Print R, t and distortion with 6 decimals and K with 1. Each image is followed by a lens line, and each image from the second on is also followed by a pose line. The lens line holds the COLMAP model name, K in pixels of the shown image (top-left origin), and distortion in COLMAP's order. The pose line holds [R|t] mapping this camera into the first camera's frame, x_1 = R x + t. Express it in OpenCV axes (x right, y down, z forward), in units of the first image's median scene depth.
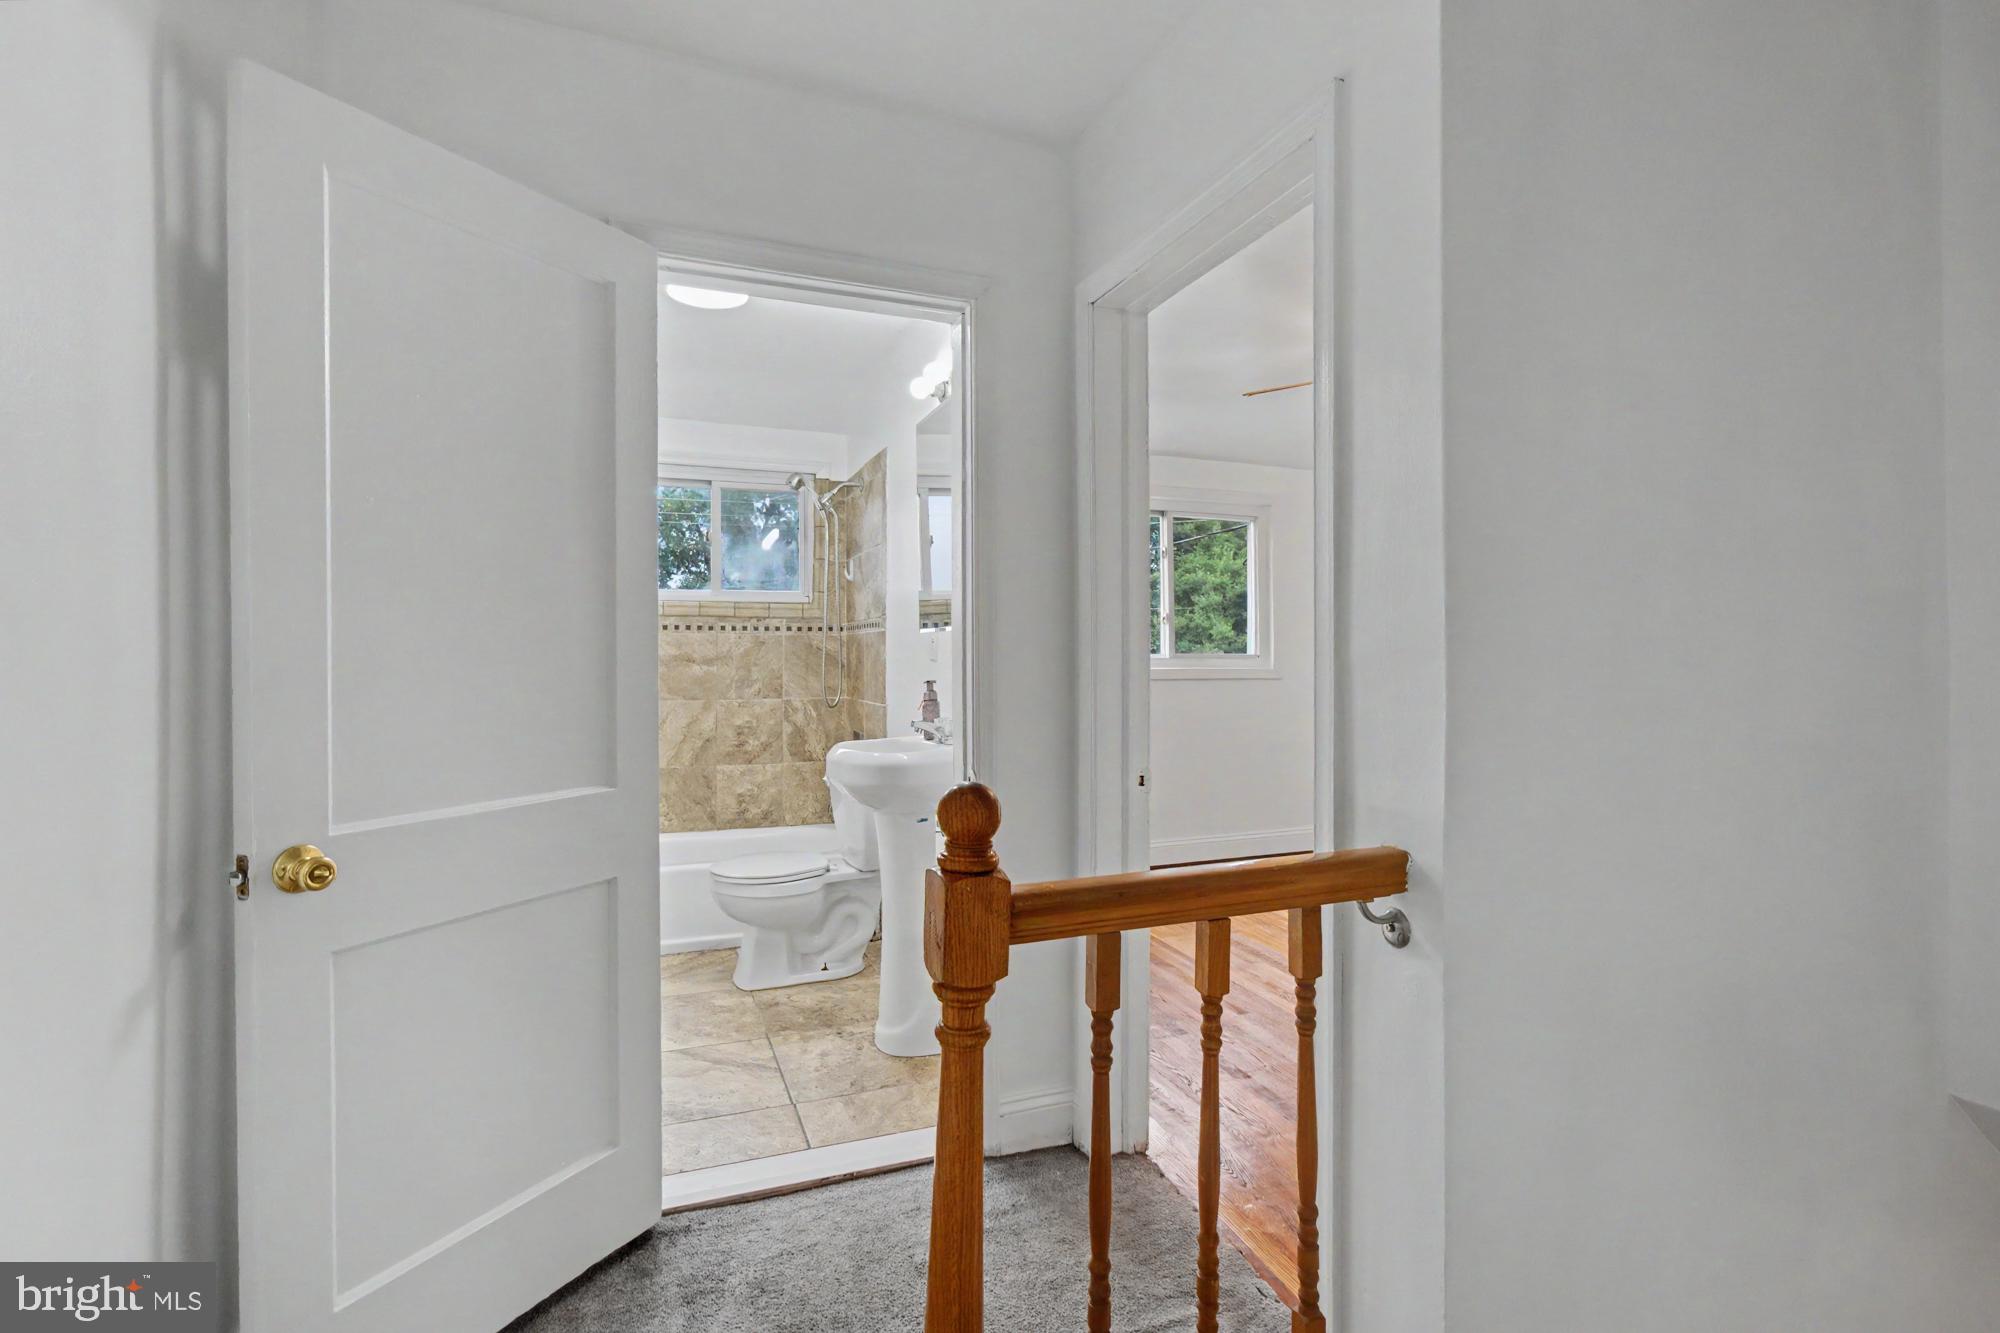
lens RADIAL K [[958.4, 0, 1001.8], [0, 958.4, 661.7], [0, 0, 1]] dist [-0.013362, 0.000557]
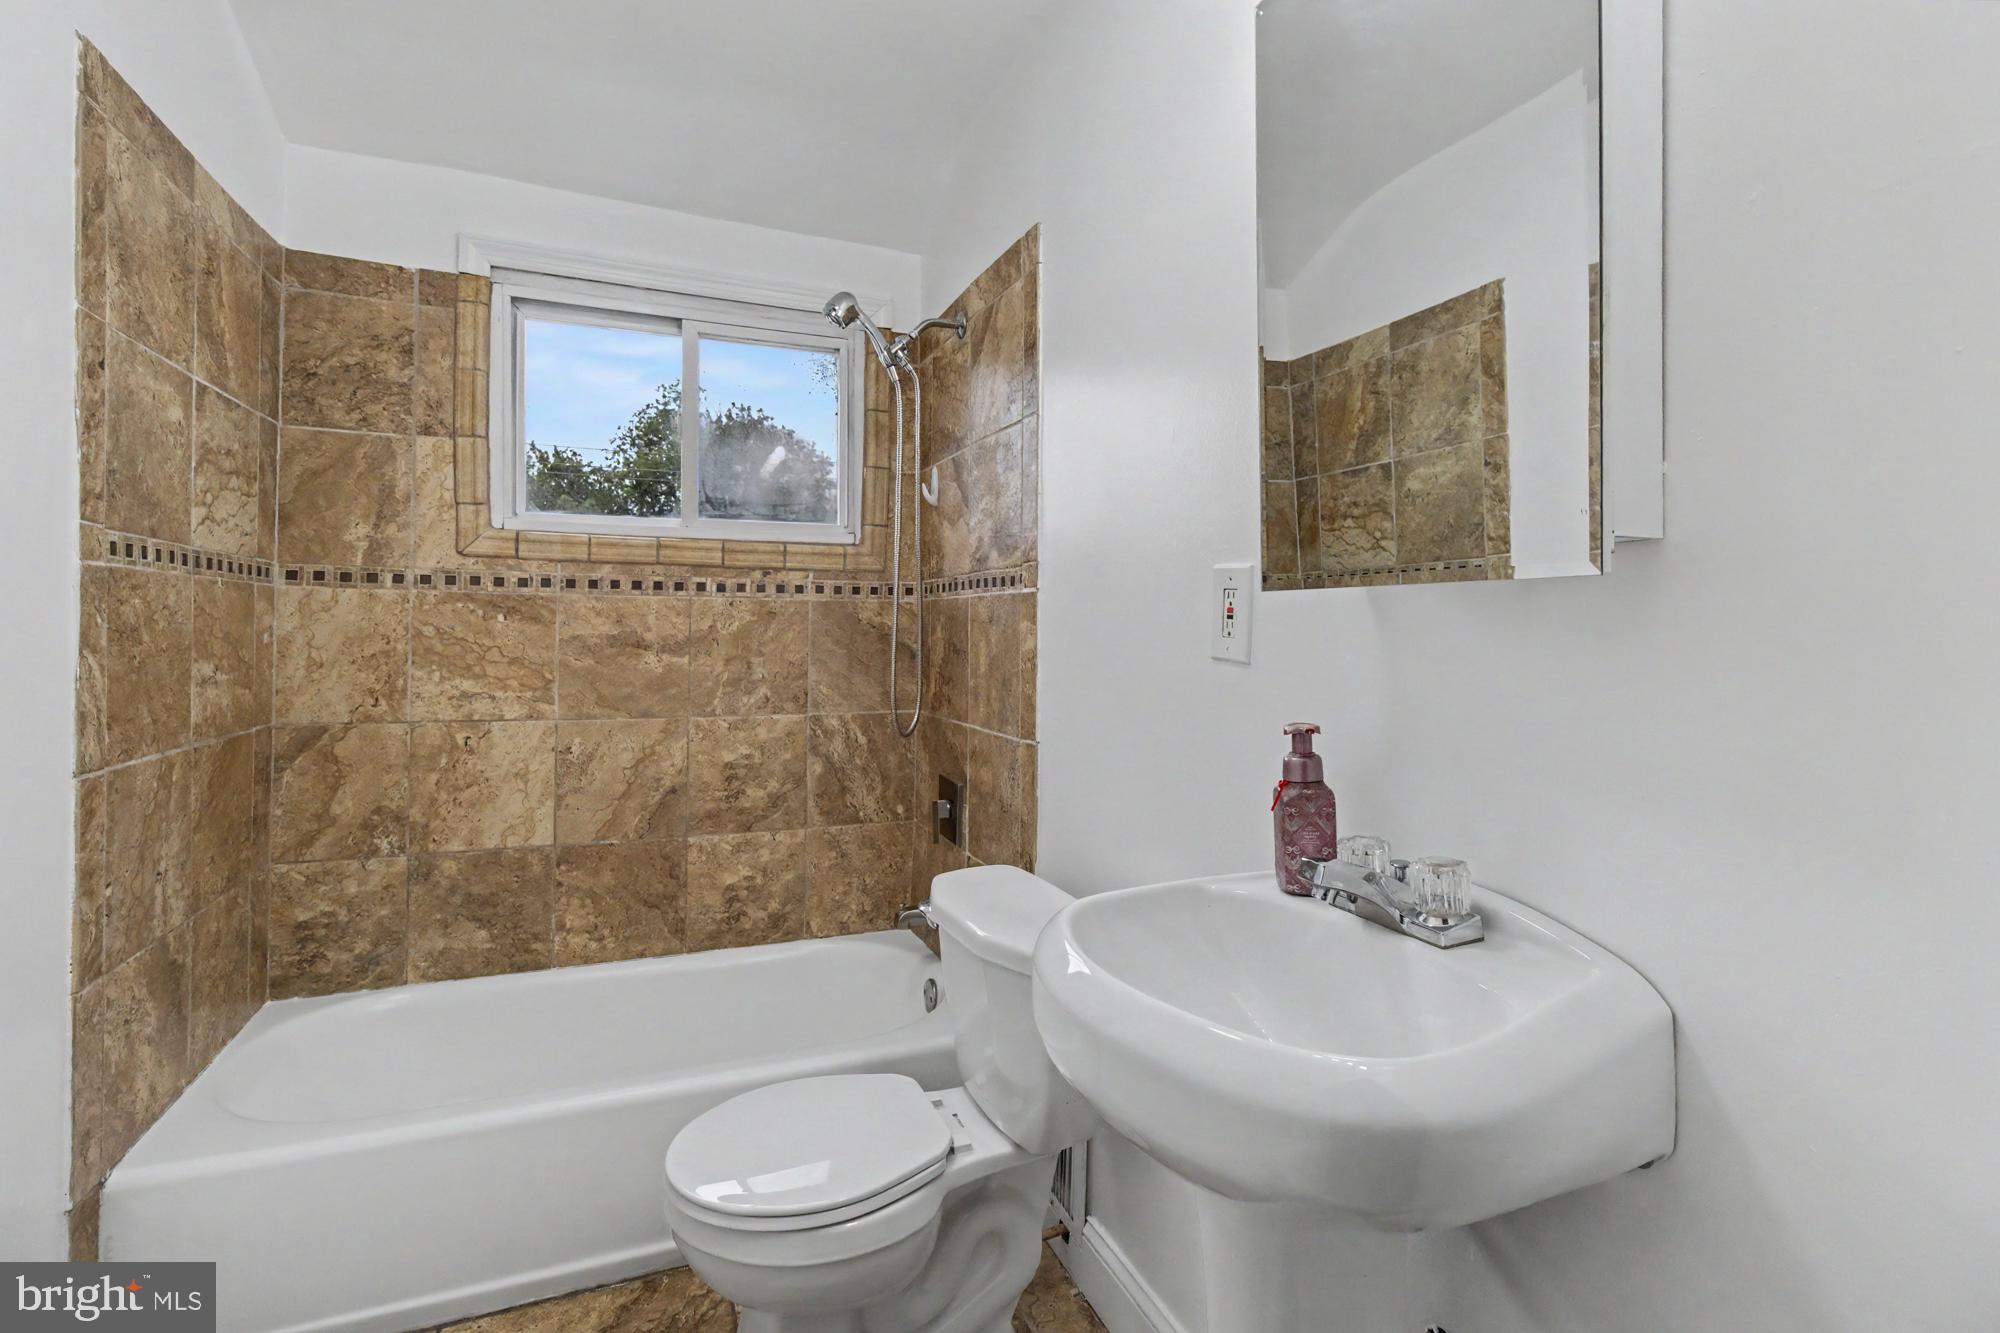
lens RADIAL K [[958.4, 0, 1016.3], [0, 958.4, 631.5], [0, 0, 1]] dist [-0.013362, 0.000557]
pose [[0.999316, 0.006925, 0.036313, -0.128526], [-0.006800, 0.999971, -0.003571, -0.008575], [-0.036336, 0.003322, 0.999334, 0.438331]]
